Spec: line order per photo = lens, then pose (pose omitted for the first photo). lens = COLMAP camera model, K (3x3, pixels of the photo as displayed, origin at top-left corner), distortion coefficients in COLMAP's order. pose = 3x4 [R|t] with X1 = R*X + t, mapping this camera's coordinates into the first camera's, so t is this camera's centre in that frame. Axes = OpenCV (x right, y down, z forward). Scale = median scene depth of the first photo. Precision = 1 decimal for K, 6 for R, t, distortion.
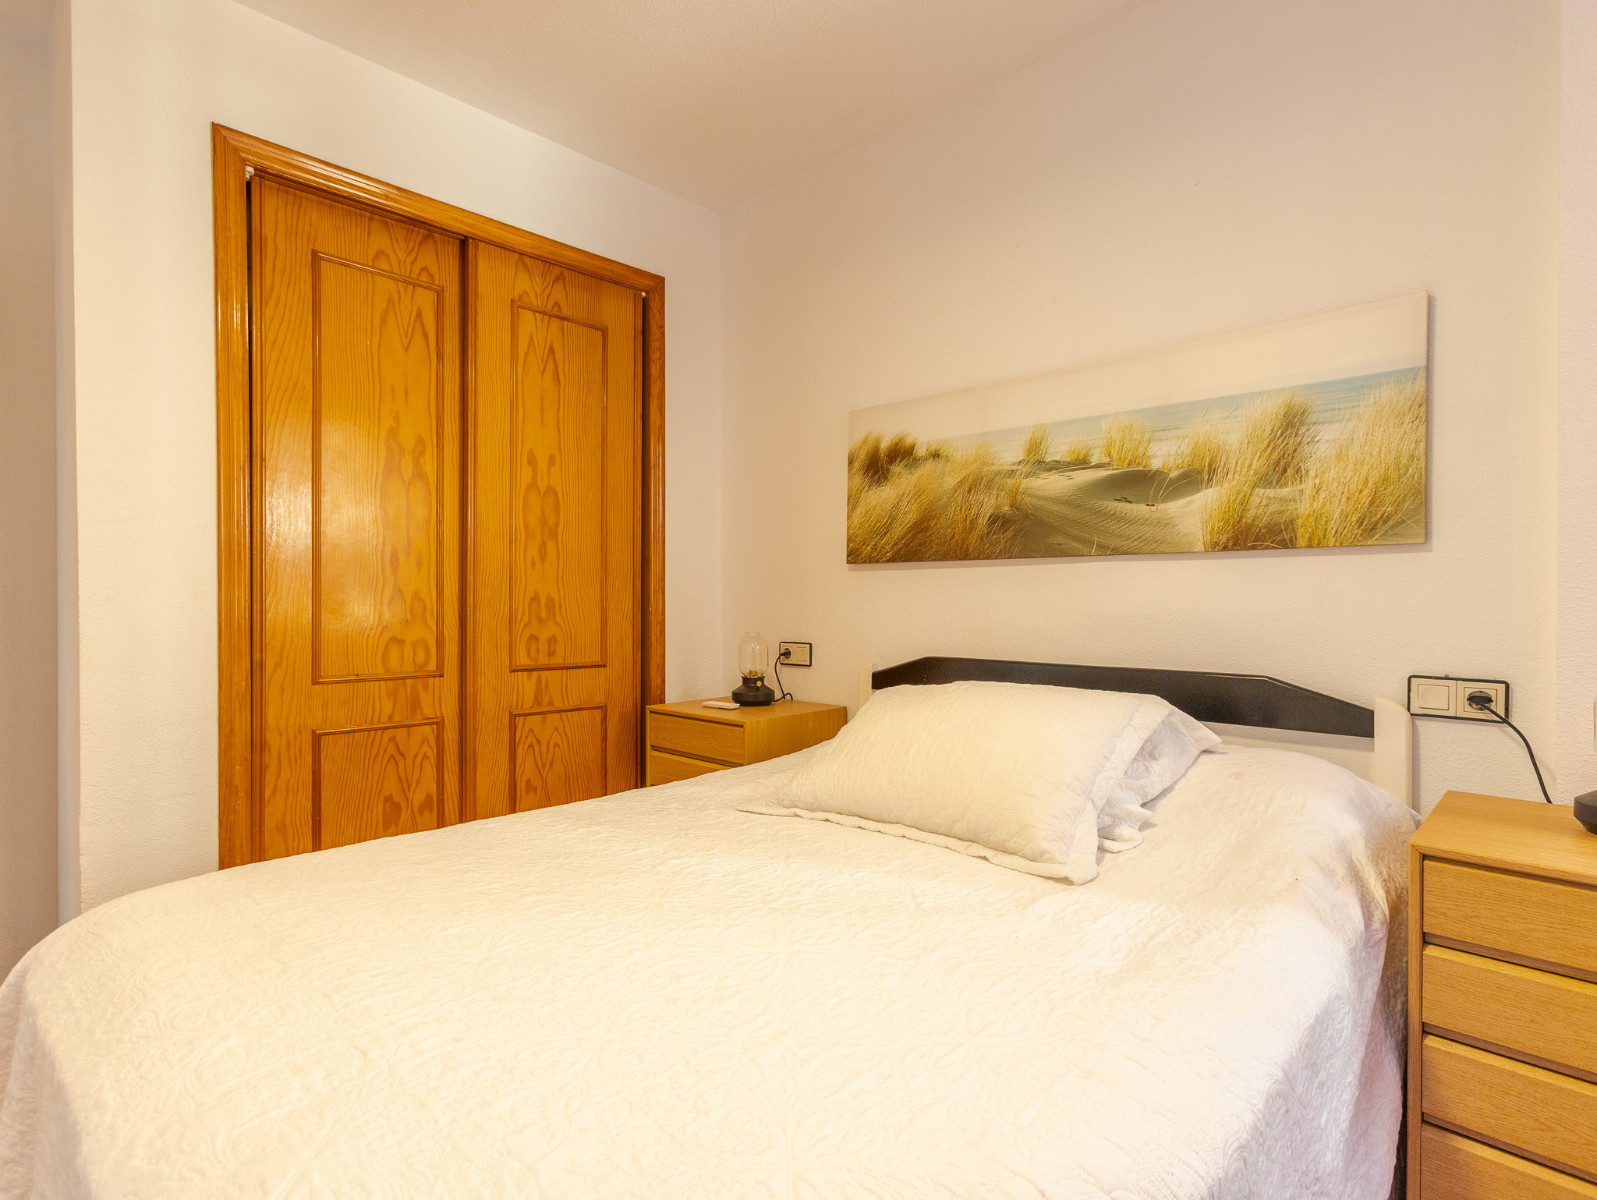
lens RADIAL K [[808.4, 0, 796.0], [0, 808.4, 603.6], [0, 0, 1]] dist [-0.016395, 0.011014]
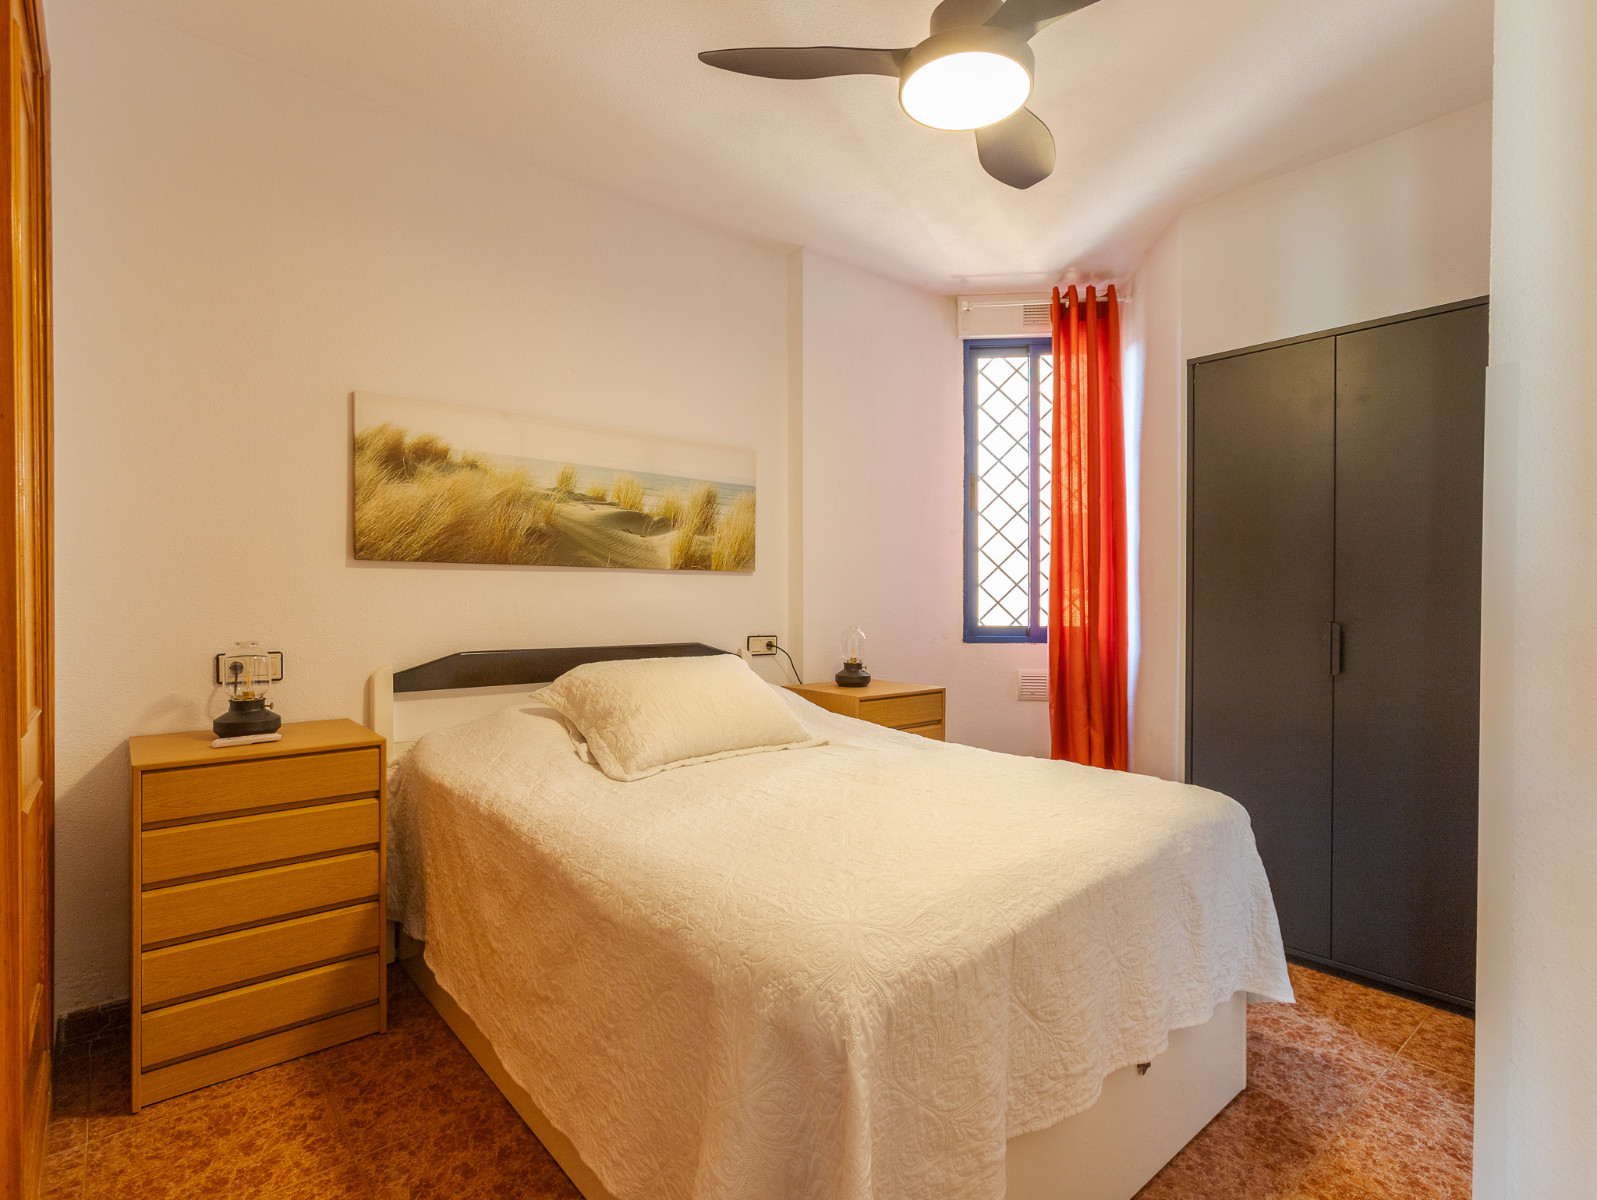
lens RADIAL K [[808.4, 0, 795.0], [0, 808.4, 601.4], [0, 0, 1]] dist [-0.016395, 0.011014]
pose [[0.099731, -0.004369, 0.995005, -0.825899], [0.004289, 0.999983, 0.003961, -0.003995], [-0.995005, 0.003872, 0.099748, 0.446446]]
